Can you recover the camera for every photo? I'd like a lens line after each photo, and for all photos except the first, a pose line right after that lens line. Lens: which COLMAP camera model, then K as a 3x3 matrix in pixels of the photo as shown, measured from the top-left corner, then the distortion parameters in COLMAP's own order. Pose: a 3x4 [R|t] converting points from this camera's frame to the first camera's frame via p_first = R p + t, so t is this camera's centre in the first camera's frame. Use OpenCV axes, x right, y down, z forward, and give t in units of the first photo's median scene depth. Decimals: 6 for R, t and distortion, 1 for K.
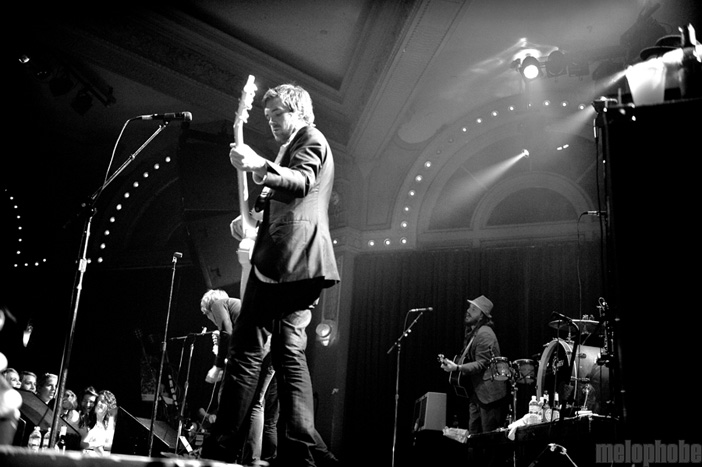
lens RADIAL K [[757.4, 0, 352.1], [0, 757.4, 230.2], [0, 0, 1]] dist [0.088684, 0.000000]
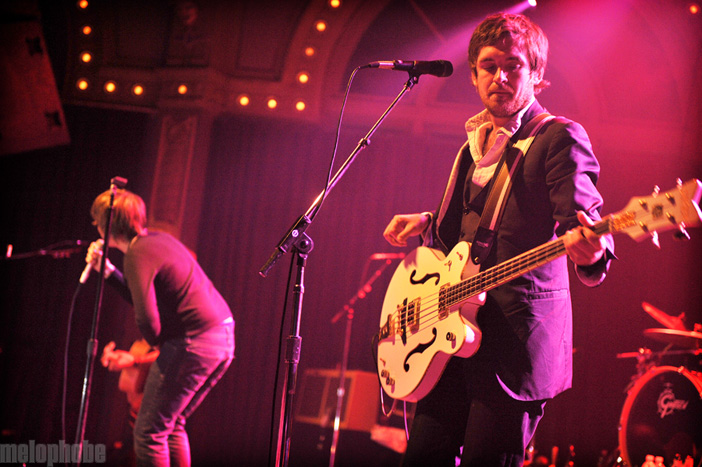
lens RADIAL K [[1224.9, 0, 350.4], [0, 1224.9, 225.6], [0, 0, 1]] dist [0.242799, 0.000000]
pose [[0.945391, 0.096198, 0.311419, -0.257538], [-0.153936, 0.973960, 0.166452, -0.083796], [-0.287297, -0.205301, 0.935581, 0.071768]]
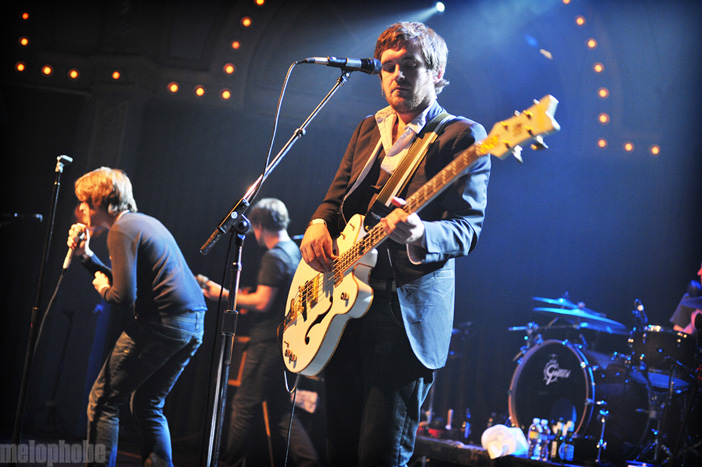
lens RADIAL K [[1097.0, 0, 349.6], [0, 1097.0, 220.6], [0, 0, 1]] dist [0.186098, 0.000000]
pose [[0.913520, 0.116333, 0.389805, -0.263851], [-0.194034, 0.966815, 0.166190, -0.081305], [-0.357536, -0.227453, 0.905778, 0.091594]]
